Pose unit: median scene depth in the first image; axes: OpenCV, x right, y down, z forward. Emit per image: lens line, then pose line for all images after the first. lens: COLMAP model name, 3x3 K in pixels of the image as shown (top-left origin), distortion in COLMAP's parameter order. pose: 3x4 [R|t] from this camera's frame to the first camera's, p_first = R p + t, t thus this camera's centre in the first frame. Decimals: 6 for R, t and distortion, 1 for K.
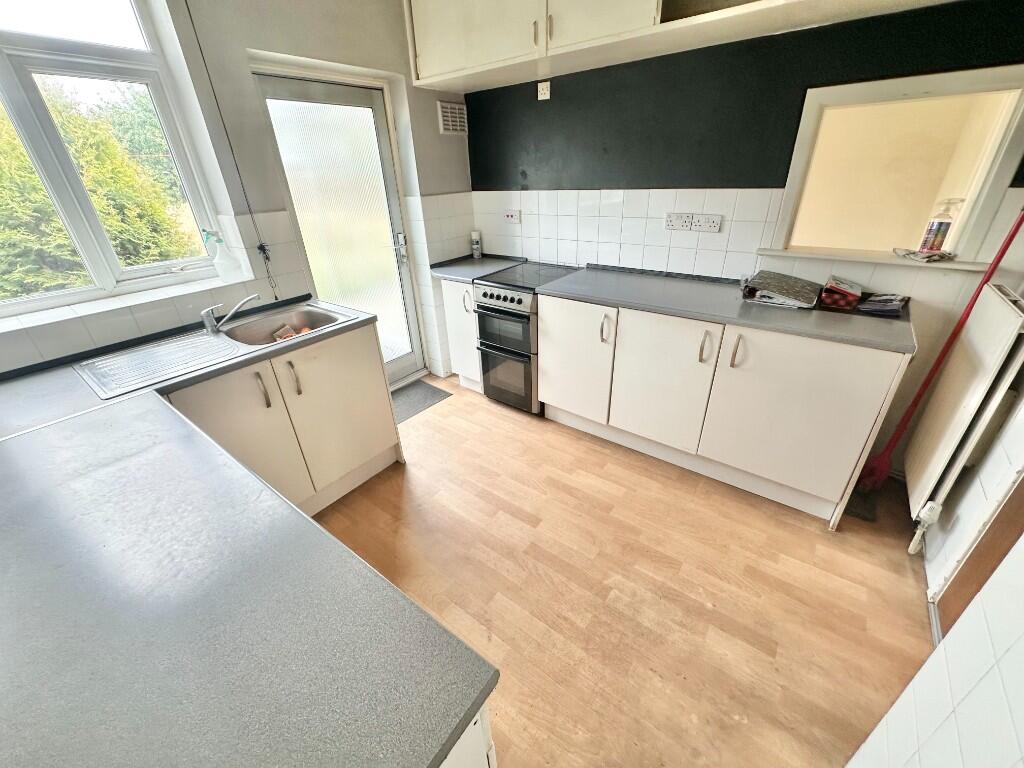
lens RADIAL K [[409.1, 0, 514.4], [0, 409.1, 382.0], [0, 0, 1]] dist [-0.003637, -0.000381]
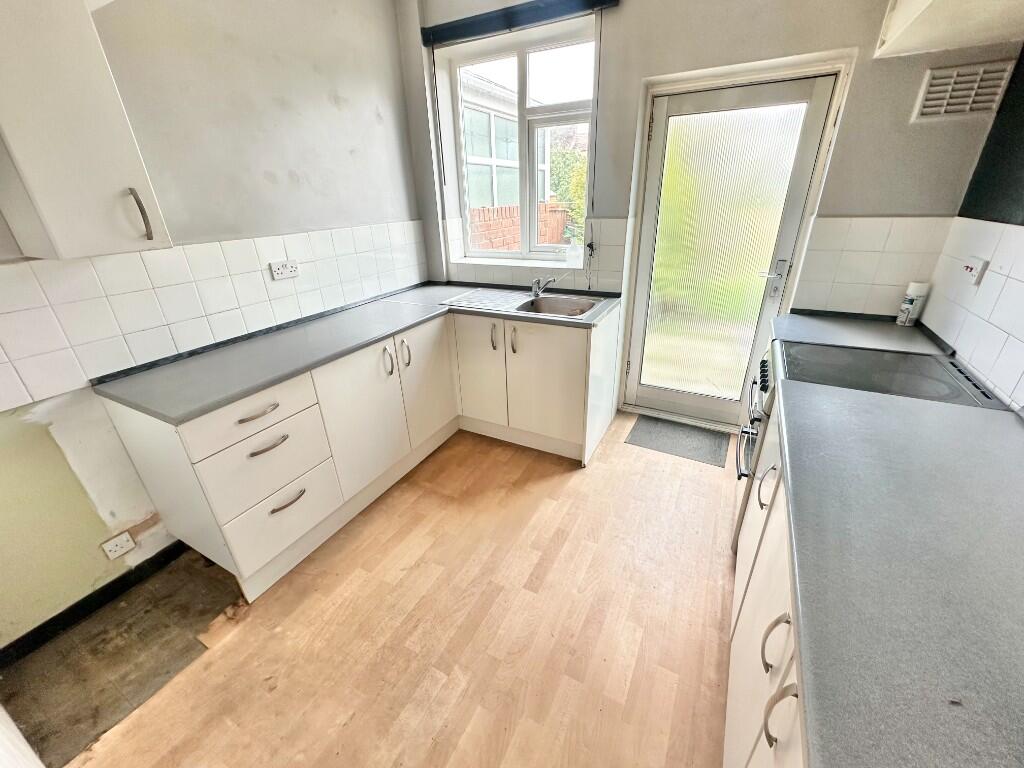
lens RADIAL K [[409.1, 0, 516.1], [0, 409.1, 385.4], [0, 0, 1]] dist [-0.003637, -0.000381]
pose [[0.162261, 0.448212, -0.879077, 0.725928], [-0.434531, 0.832308, 0.344160, -0.357542], [0.885920, 0.326143, 0.329813, 0.620596]]
